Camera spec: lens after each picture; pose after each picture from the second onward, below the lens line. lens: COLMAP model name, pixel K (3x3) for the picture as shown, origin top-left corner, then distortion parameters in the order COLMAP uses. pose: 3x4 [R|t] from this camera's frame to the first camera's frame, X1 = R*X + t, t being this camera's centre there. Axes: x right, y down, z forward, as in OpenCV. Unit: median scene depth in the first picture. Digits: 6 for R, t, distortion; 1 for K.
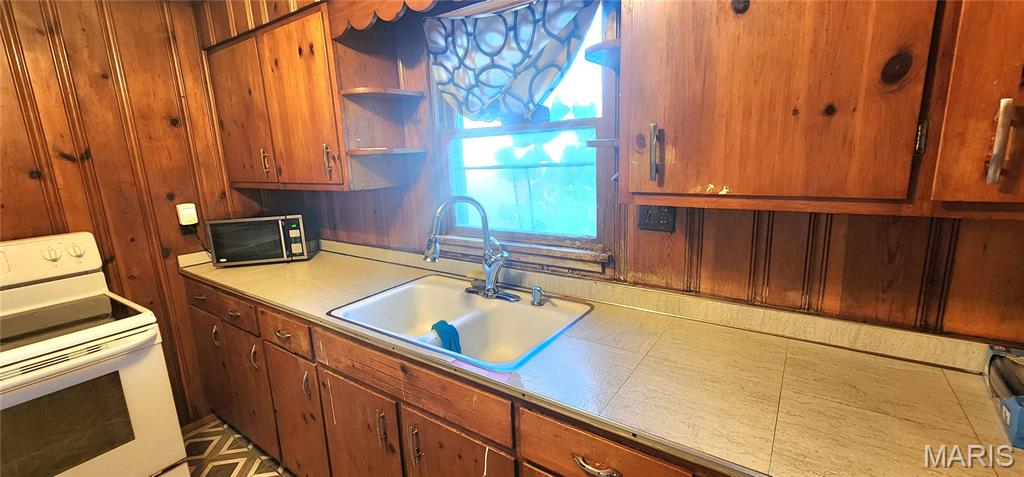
lens RADIAL K [[426.0, 0, 515.0], [0, 426.0, 238.8], [0, 0, 1]] dist [0.003035, -0.000159]
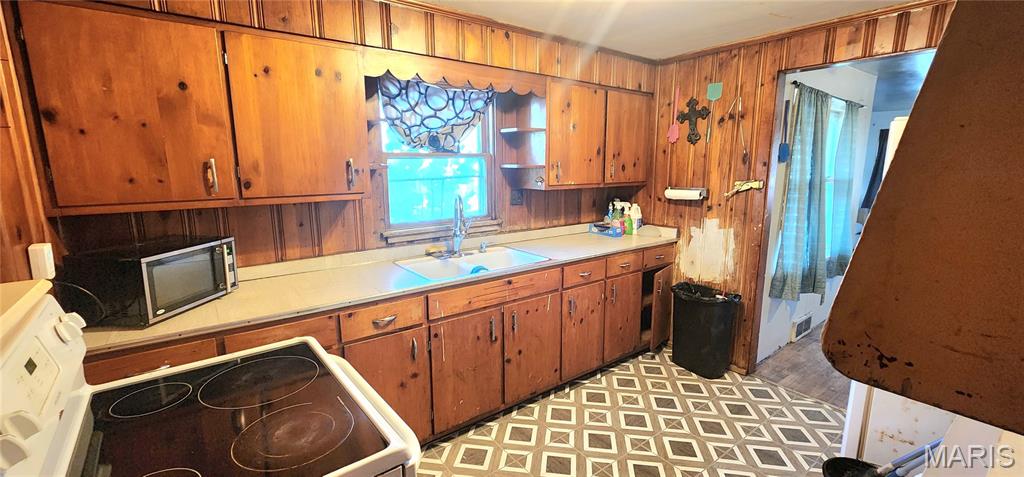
lens RADIAL K [[426.0, 0, 516.0], [0, 426.0, 238.9], [0, 0, 1]] dist [0.003035, -0.000159]
pose [[0.291823, -0.130681, 0.947503, -1.638653], [0.185715, 0.979511, 0.077897, -0.018657], [-0.938269, 0.153233, 0.310113, 0.292862]]
